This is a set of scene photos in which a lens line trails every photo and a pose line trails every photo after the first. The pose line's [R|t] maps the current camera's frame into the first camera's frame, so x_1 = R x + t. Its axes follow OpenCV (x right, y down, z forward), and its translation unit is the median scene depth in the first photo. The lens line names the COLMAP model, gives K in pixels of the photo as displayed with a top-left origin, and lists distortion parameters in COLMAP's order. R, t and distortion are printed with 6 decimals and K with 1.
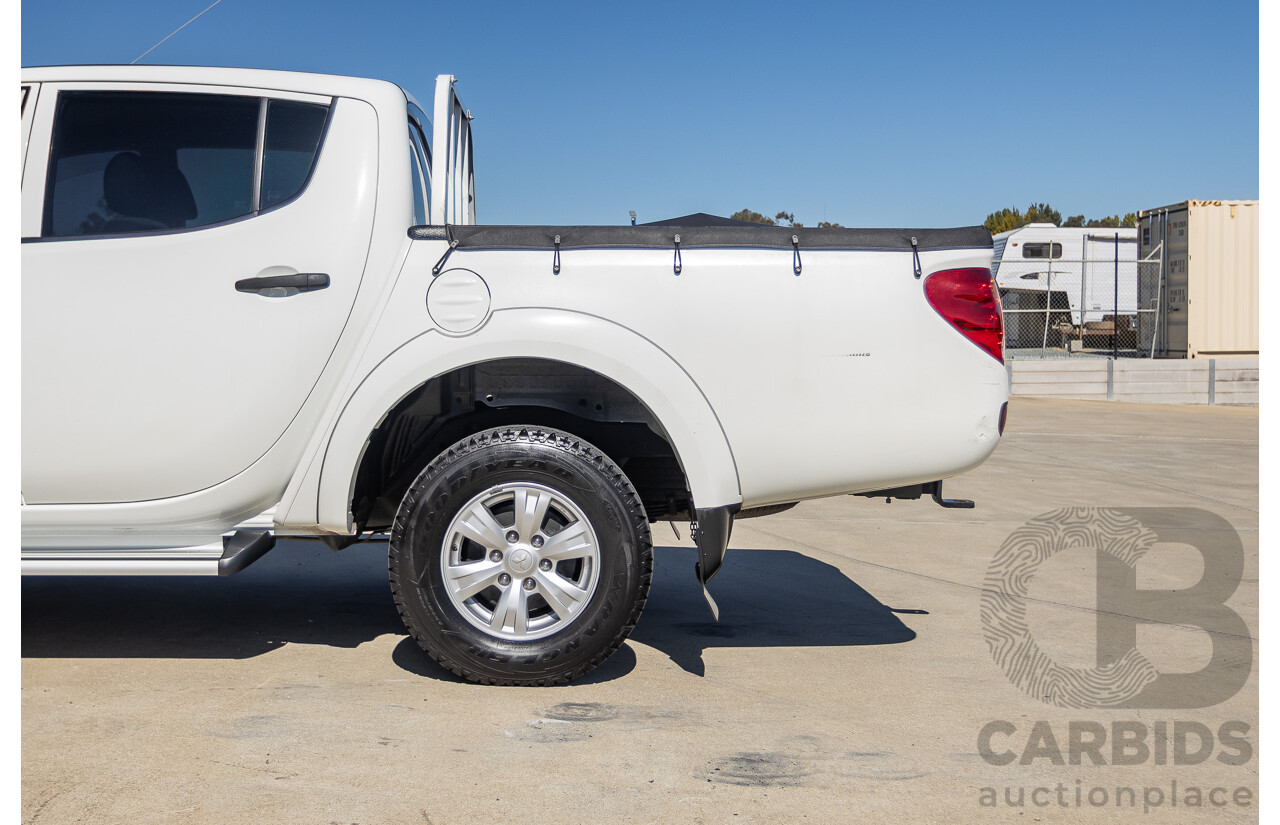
lens RADIAL K [[1486.5, 0, 629.4], [0, 1486.5, 408.1], [0, 0, 1]] dist [-0.007174, 0.000000]
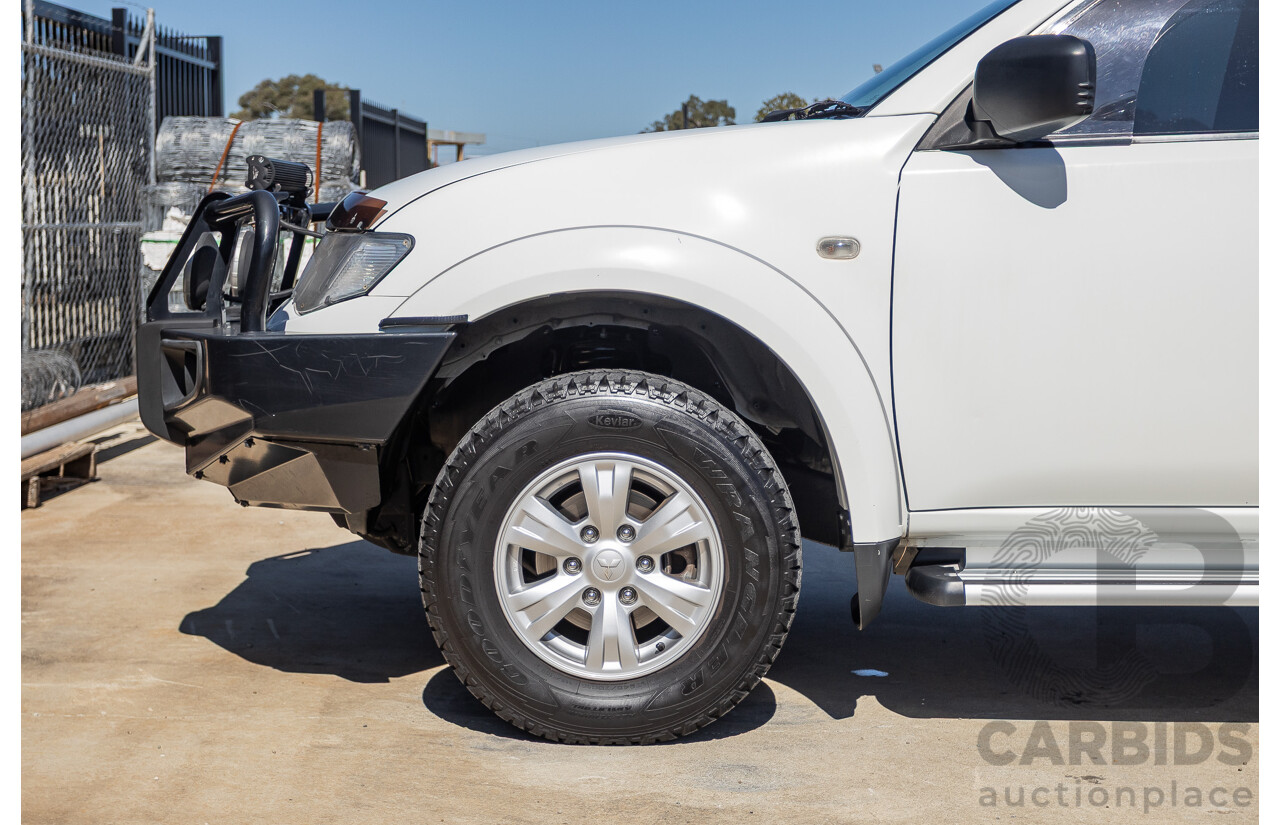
lens RADIAL K [[2133.9, 0, 637.4], [0, 2133.9, 402.2], [0, 0, 1]] dist [-0.012662, 0.000000]
pose [[0.998115, 0.009294, -0.060667, -0.714963], [-0.007727, 0.999632, 0.026018, -0.006826], [0.060887, -0.025501, 0.997819, -0.013234]]
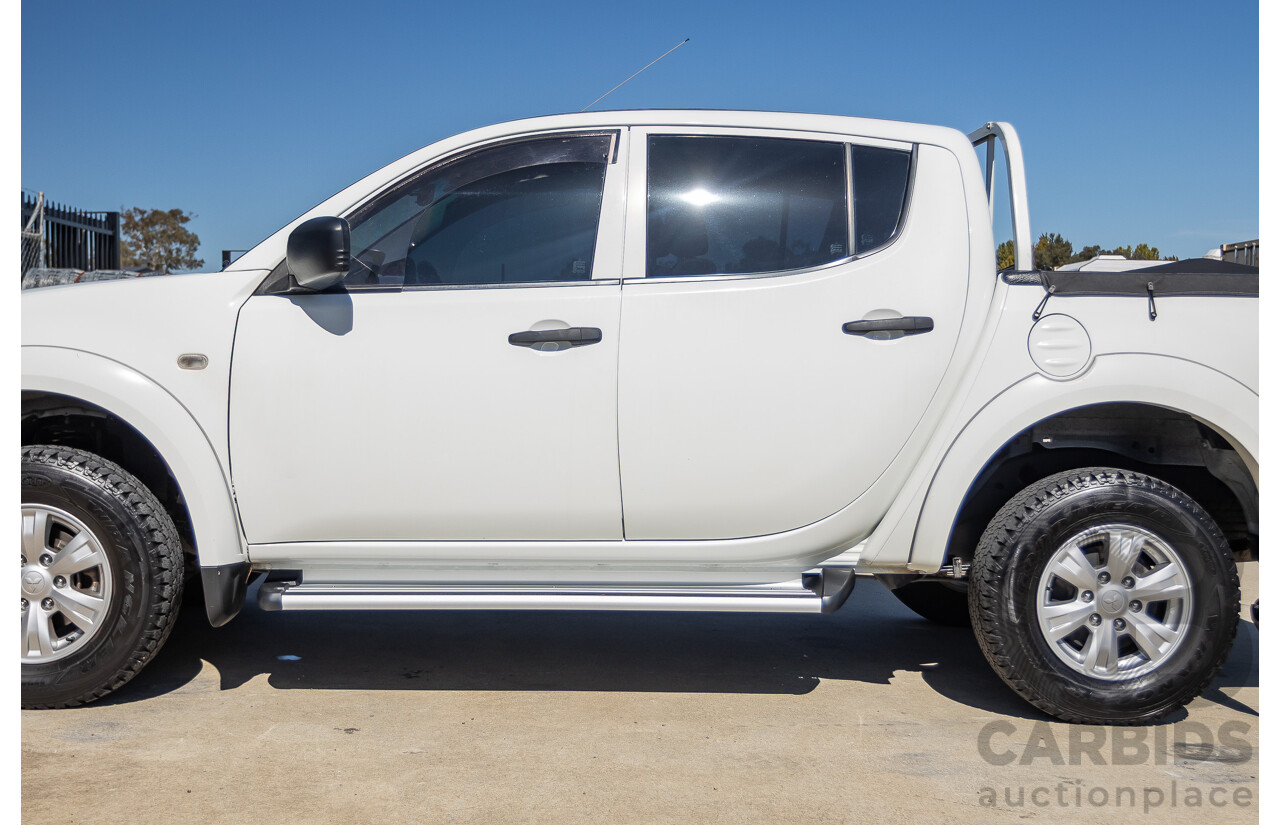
lens RADIAL K [[1486.5, 0, 639.4], [0, 1486.5, 402.5], [0, 0, 1]] dist [-0.007174, 0.000000]
pose [[0.999932, 0.010952, 0.004130, -0.394483], [-0.010866, 0.999738, -0.020150, -0.009059], [-0.004349, 0.020104, 0.999788, -0.015764]]
